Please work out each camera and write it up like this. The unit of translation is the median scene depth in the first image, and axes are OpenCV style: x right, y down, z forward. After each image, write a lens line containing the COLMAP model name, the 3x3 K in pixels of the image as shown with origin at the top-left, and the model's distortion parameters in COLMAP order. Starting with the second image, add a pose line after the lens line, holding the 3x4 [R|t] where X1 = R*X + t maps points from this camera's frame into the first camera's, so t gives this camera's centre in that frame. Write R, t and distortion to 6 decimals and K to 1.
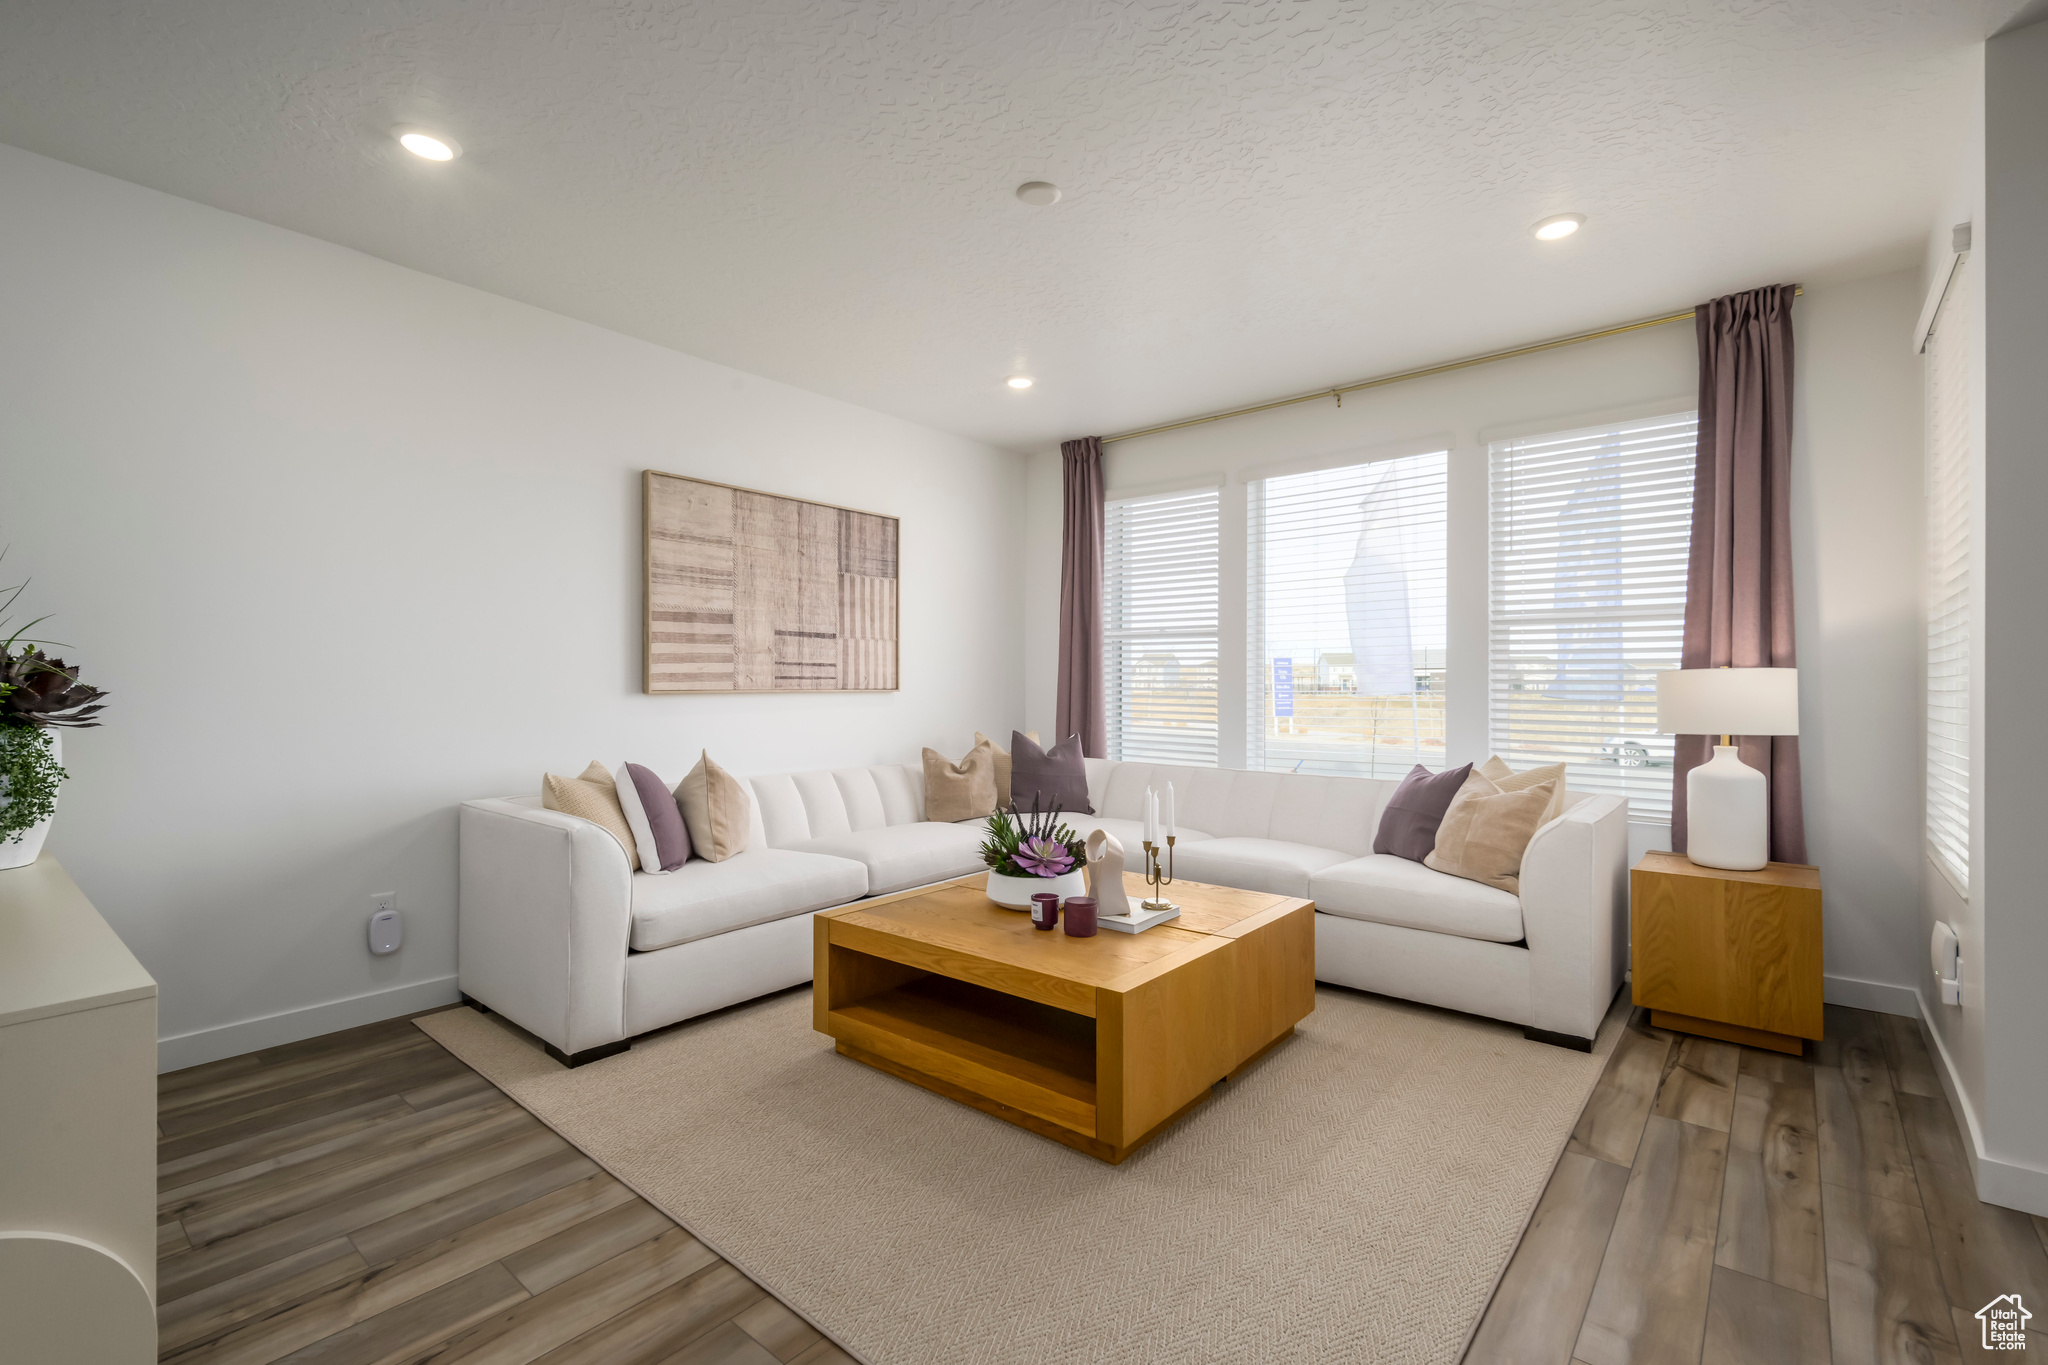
lens RADIAL K [[896.5, 0, 1025.6], [0, 896.5, 691.2], [0, 0, 1]] dist [0.013226, -0.003715]
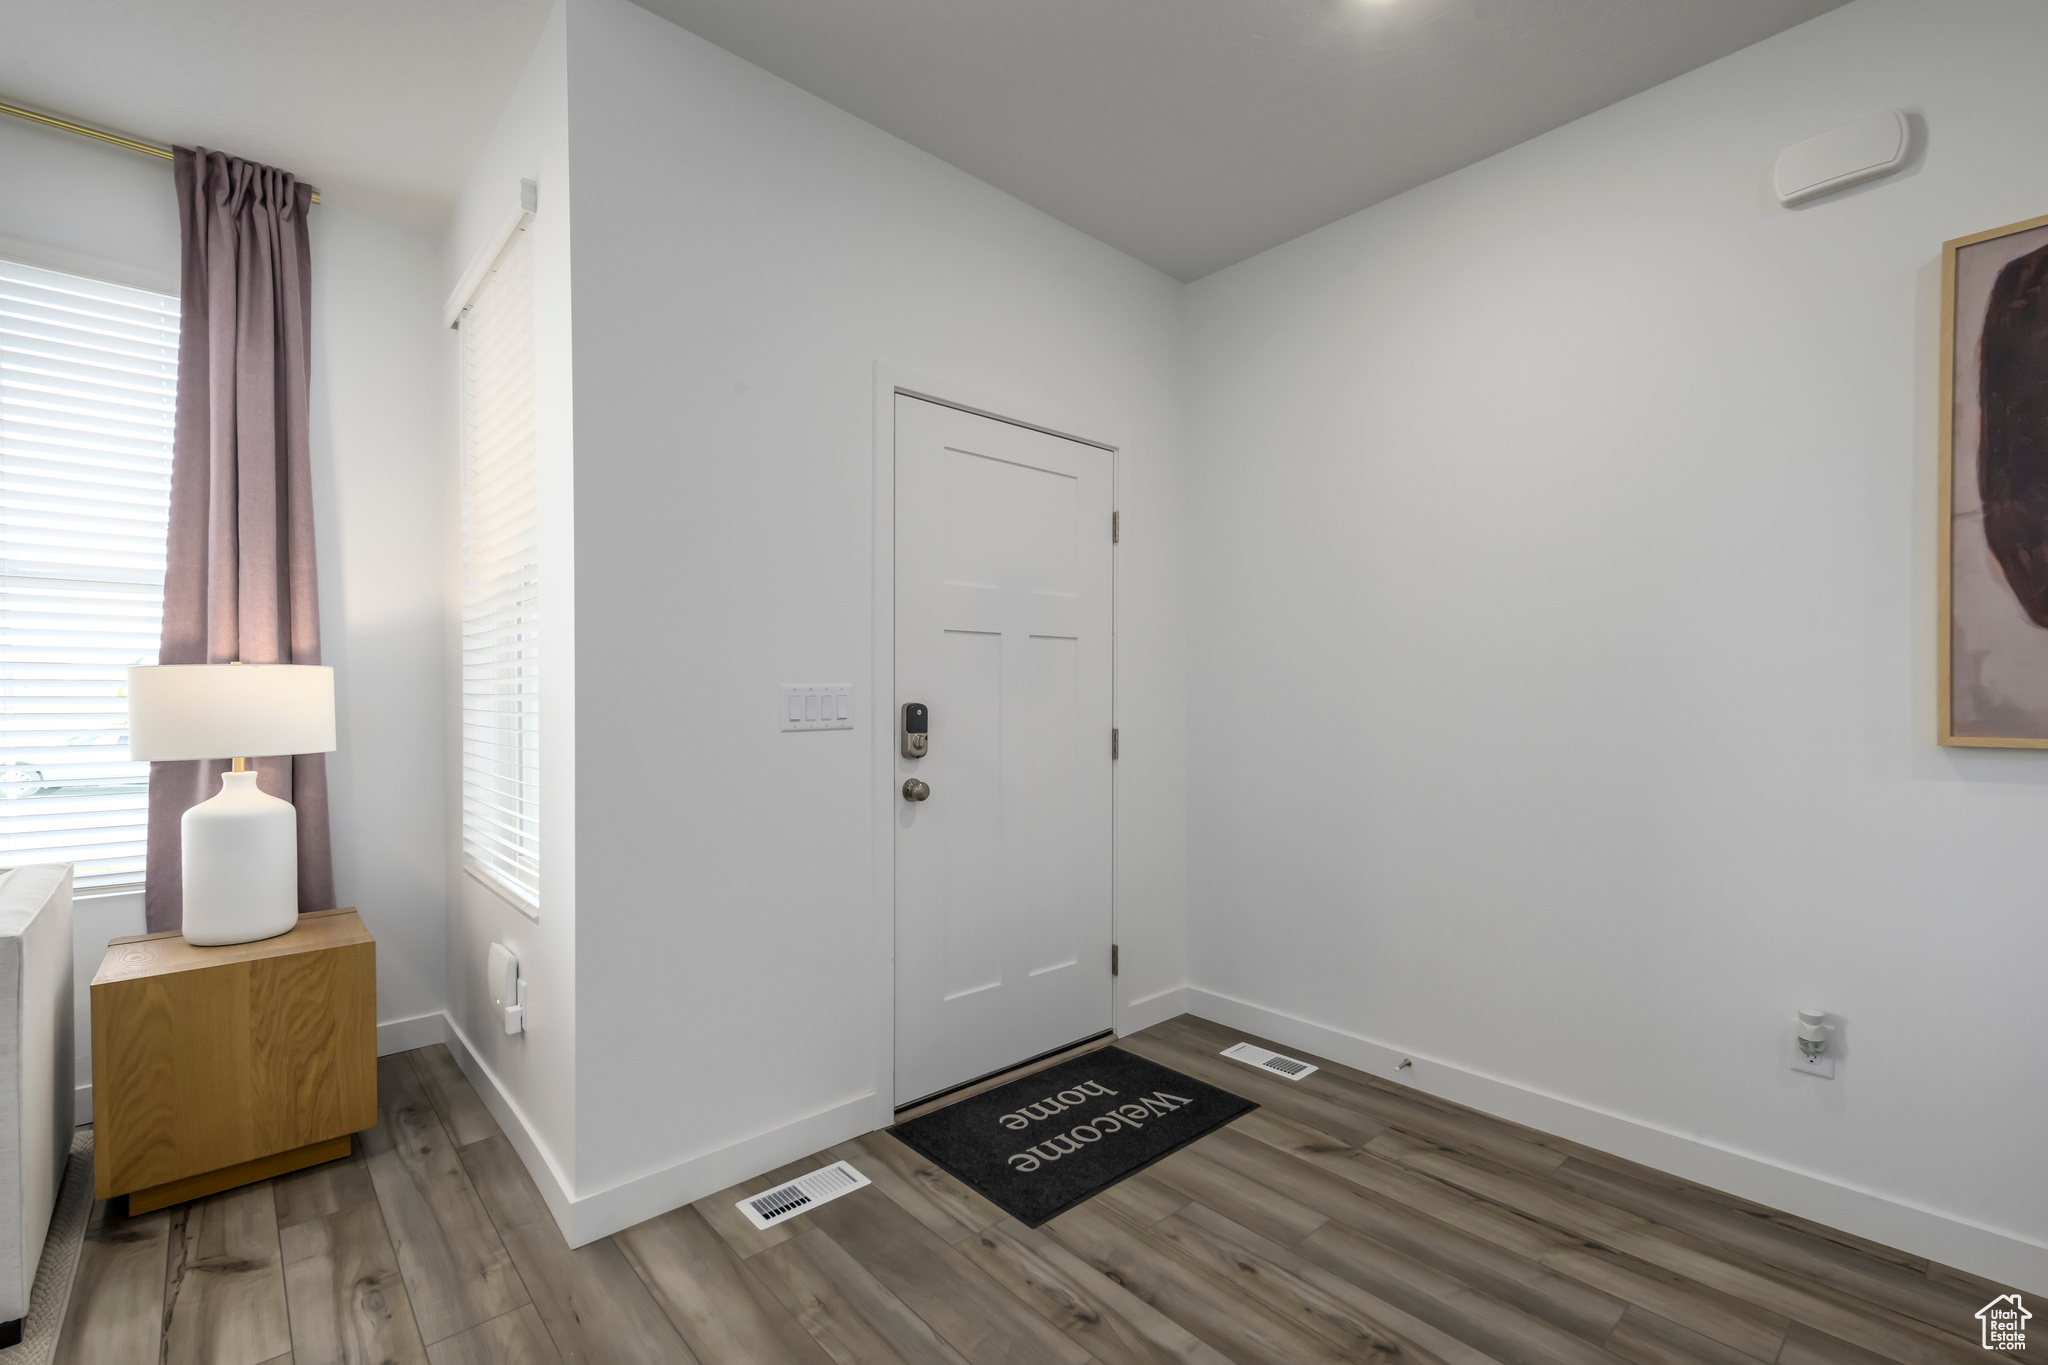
lens RADIAL K [[896.5, 0, 1030.3], [0, 896.5, 699.8], [0, 0, 1]] dist [0.013226, -0.003715]
pose [[0.134223, -0.011442, 0.990885, 0.146806], [0.006741, 0.999921, 0.010633, -0.000320], [-0.990928, 0.005252, 0.134290, 0.281092]]
